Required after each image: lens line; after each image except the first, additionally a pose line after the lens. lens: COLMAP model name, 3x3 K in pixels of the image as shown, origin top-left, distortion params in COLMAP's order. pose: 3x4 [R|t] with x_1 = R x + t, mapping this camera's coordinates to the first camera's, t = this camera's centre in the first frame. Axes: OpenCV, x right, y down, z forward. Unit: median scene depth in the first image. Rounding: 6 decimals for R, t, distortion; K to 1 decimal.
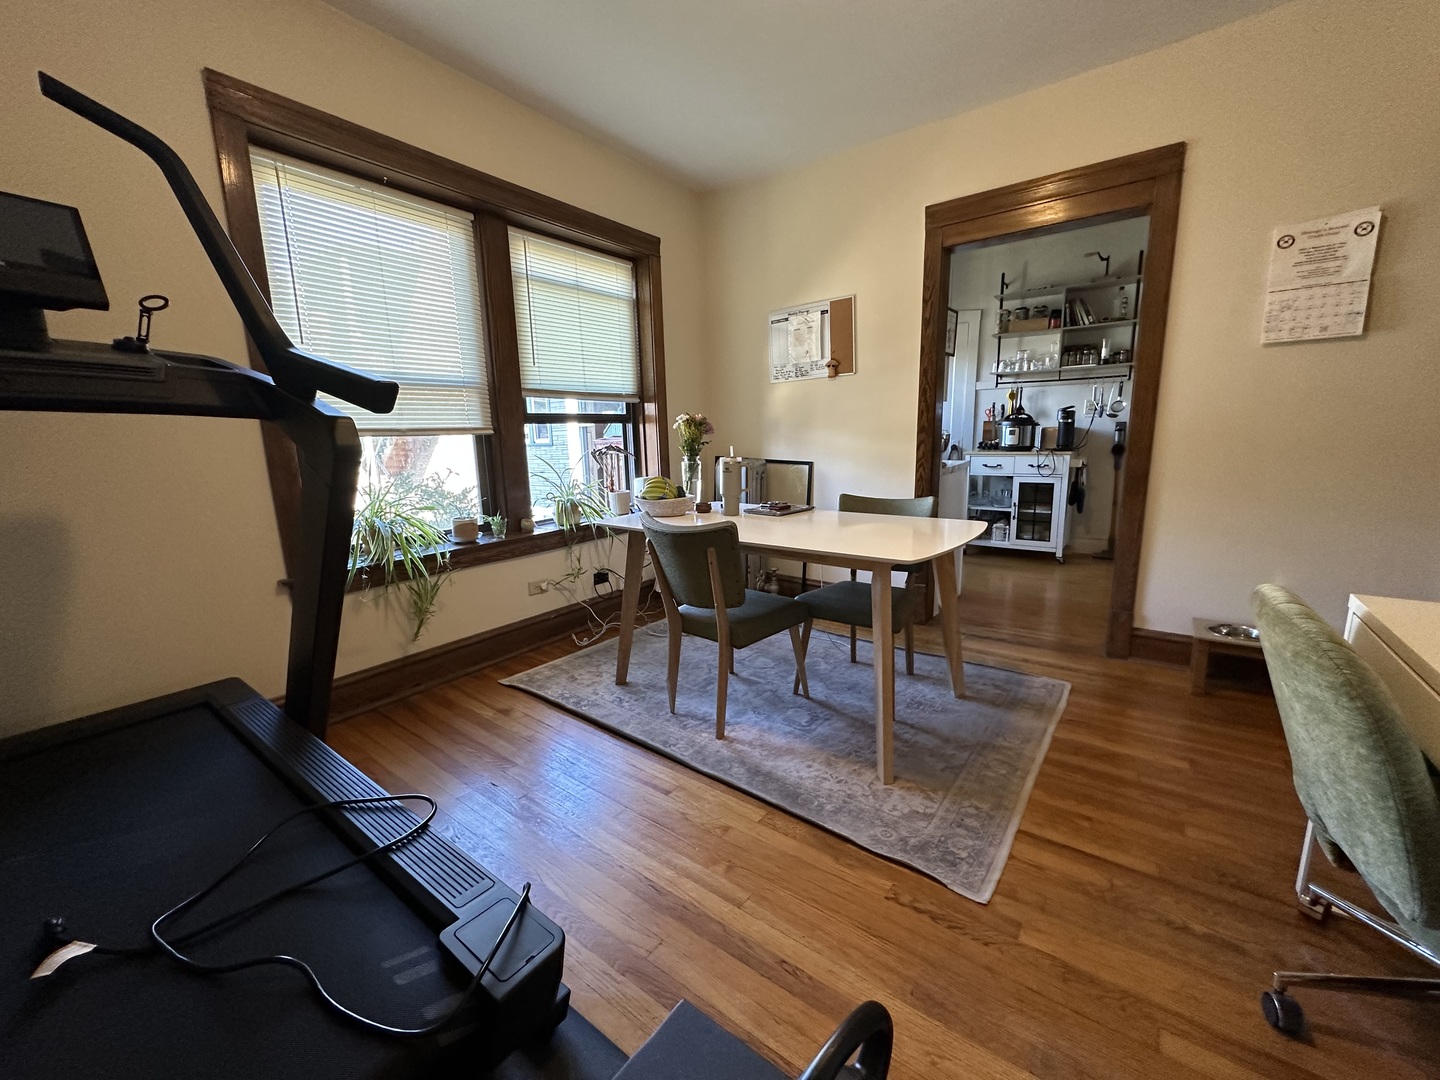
lens RADIAL K [[575.1, 0, 724.8], [0, 575.1, 540.2], [0, 0, 1]] dist [-0.006256, 0.000261]
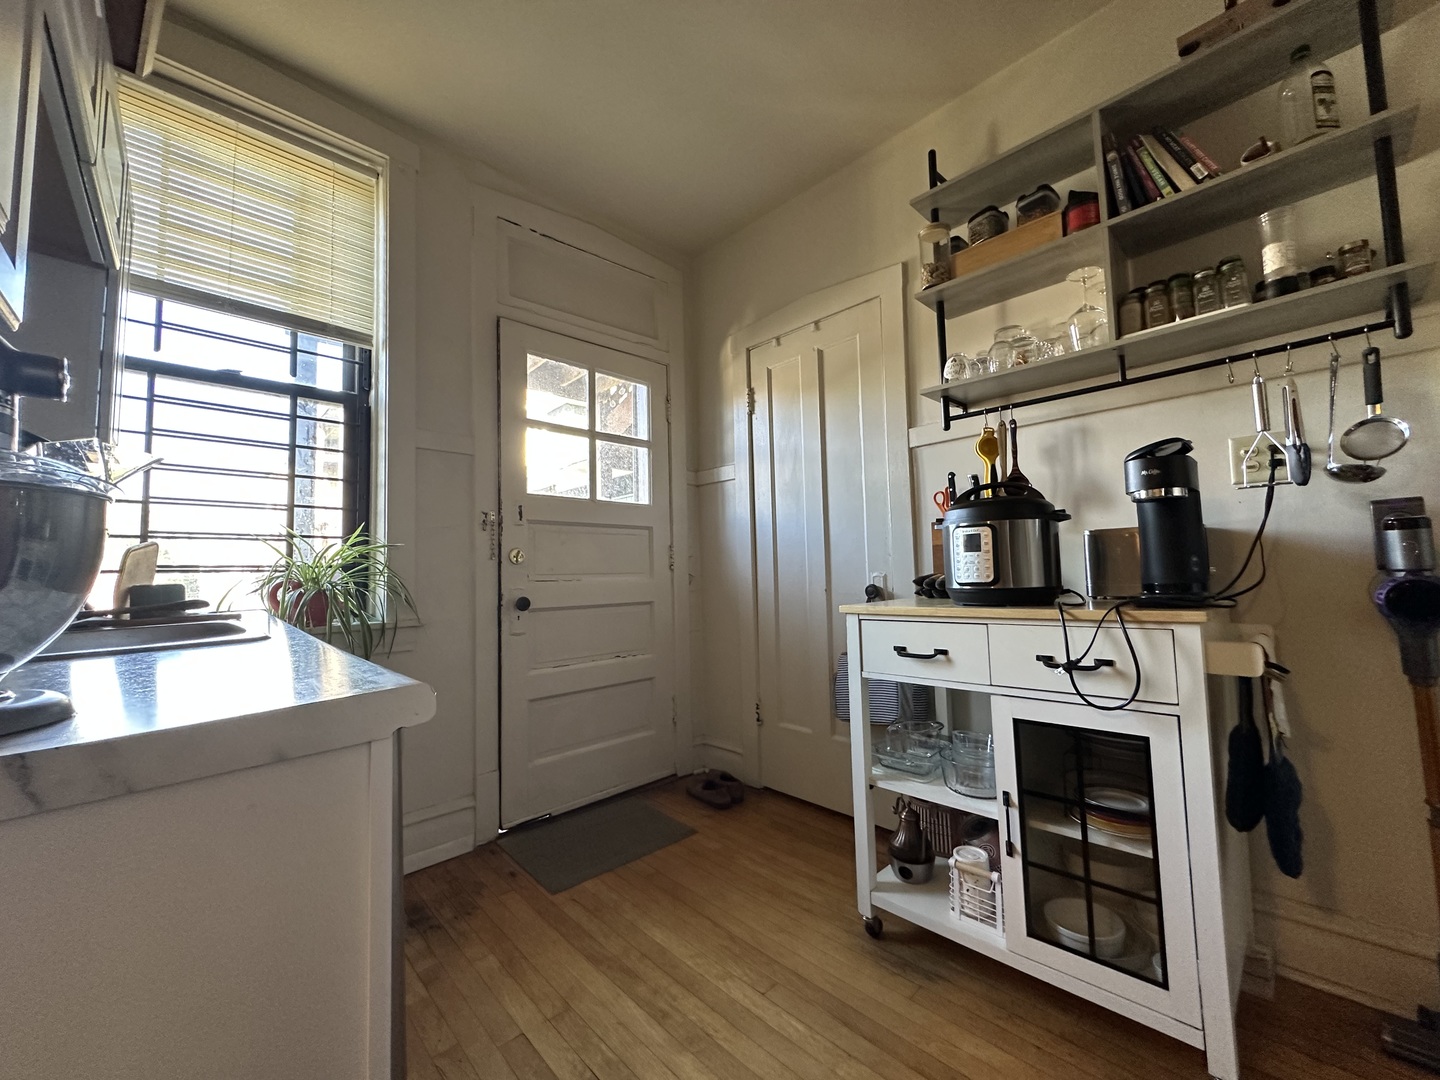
lens RADIAL K [[575.1, 0, 725.1], [0, 575.1, 536.7], [0, 0, 1]] dist [-0.006256, 0.000261]
pose [[0.986274, -0.009161, -0.164861, 0.425056], [-0.032538, 0.968097, -0.248456, -0.112752], [0.161877, 0.250410, 0.954511, 0.696416]]
